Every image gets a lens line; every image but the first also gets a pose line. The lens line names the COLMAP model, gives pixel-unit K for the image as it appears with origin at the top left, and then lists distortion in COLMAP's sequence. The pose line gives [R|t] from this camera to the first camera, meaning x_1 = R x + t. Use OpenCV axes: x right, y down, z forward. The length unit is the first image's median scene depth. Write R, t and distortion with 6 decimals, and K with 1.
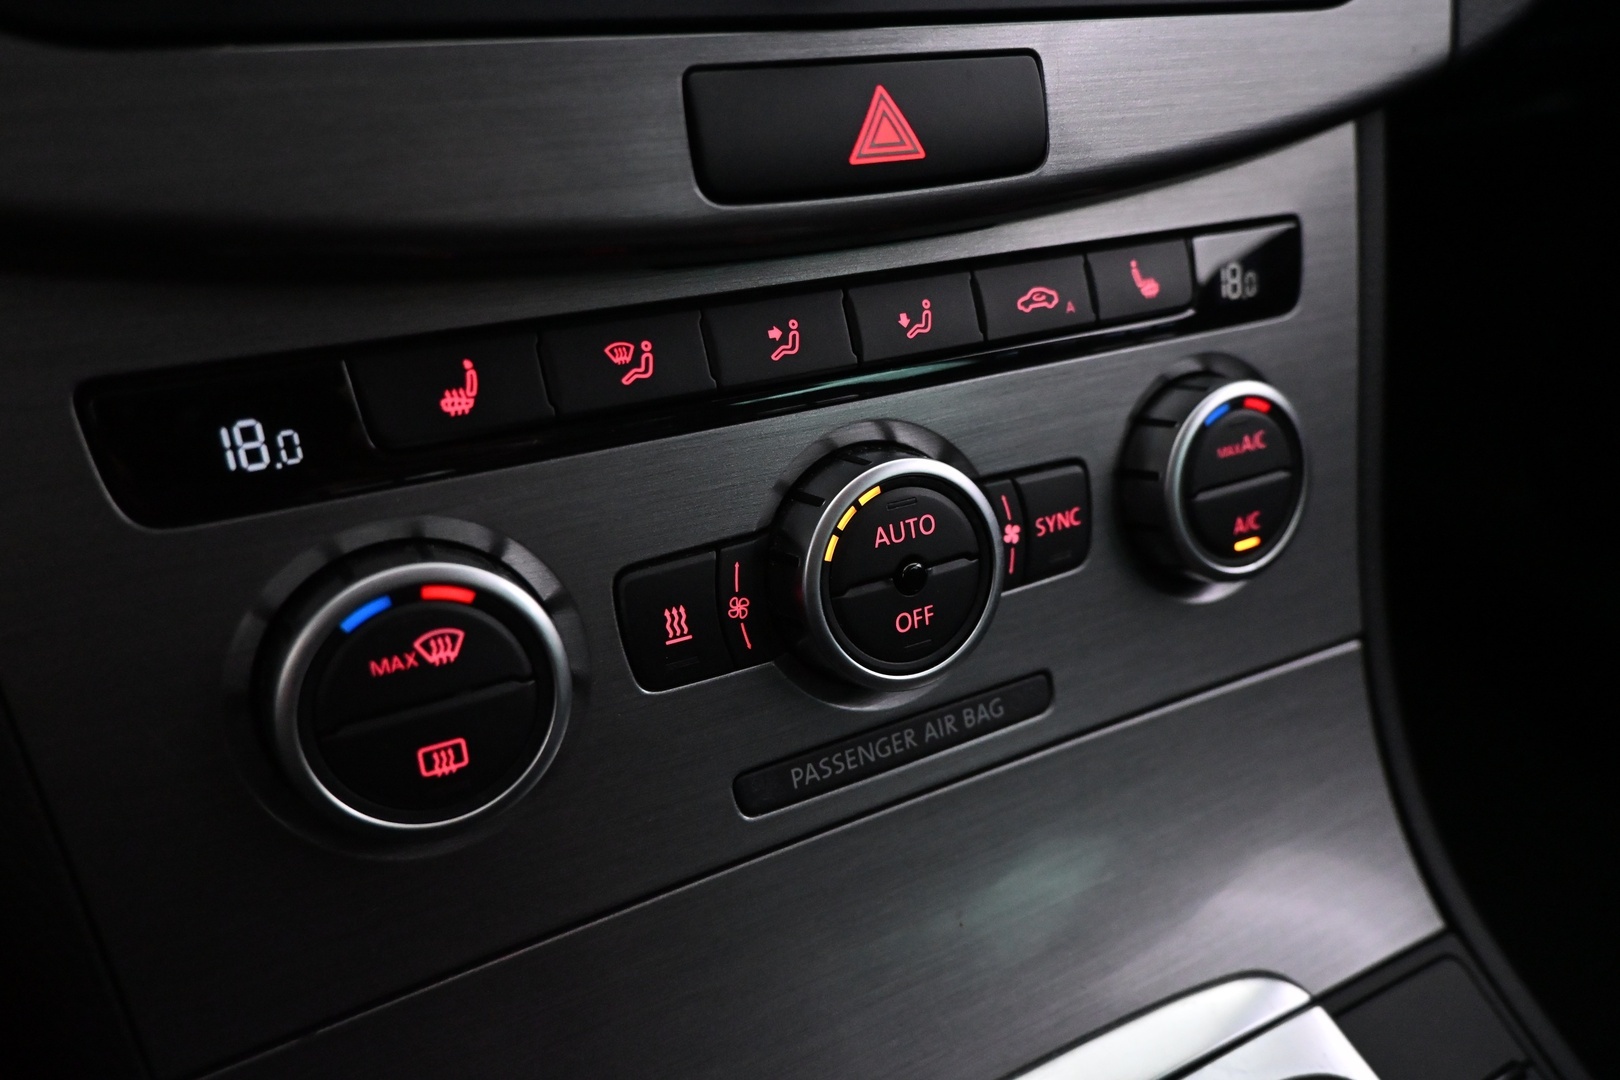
lens RADIAL K [[1111.8, 0, 809.9], [0, 1111.8, 536.5], [0, 0, 1]] dist [0.005368, -0.000346]
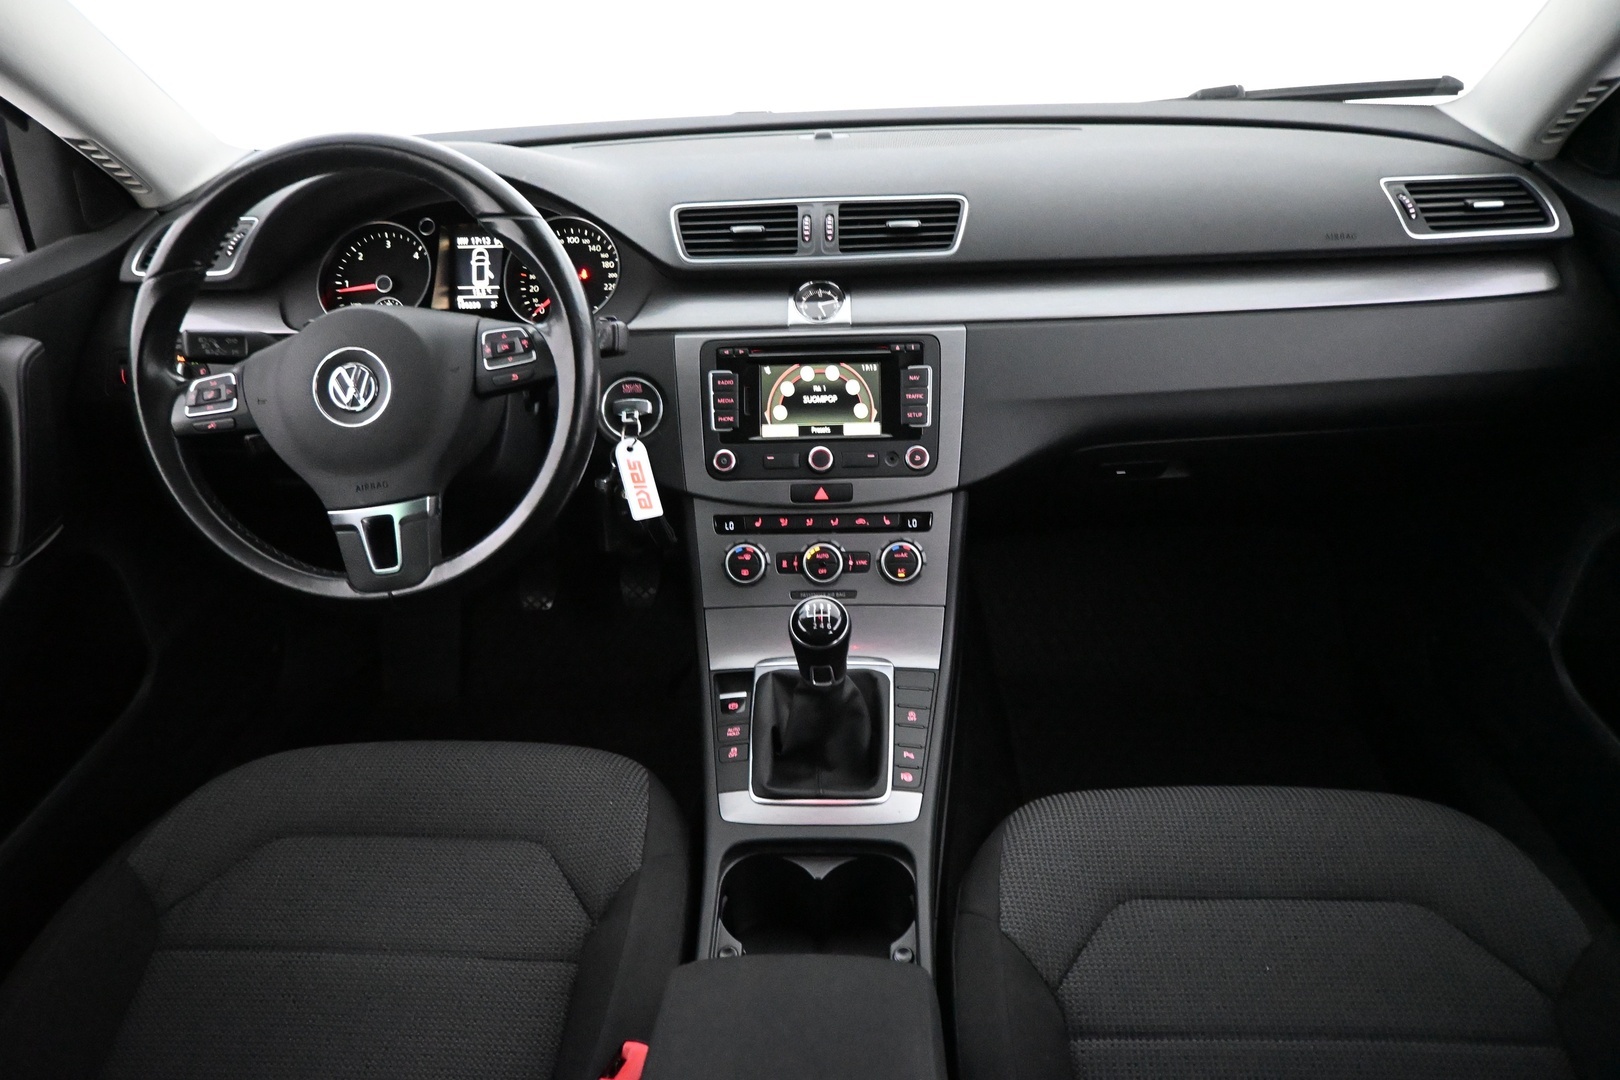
lens RADIAL K [[1111.8, 0, 812.2], [0, 1111.8, 536.8], [0, 0, 1]] dist [0.005368, -0.000346]
pose [[0.861319, 0.159950, -0.482230, 2.914903], [-0.204336, 0.978060, -0.040557, 0.147476], [0.465163, 0.133469, 0.875105, -4.295082]]
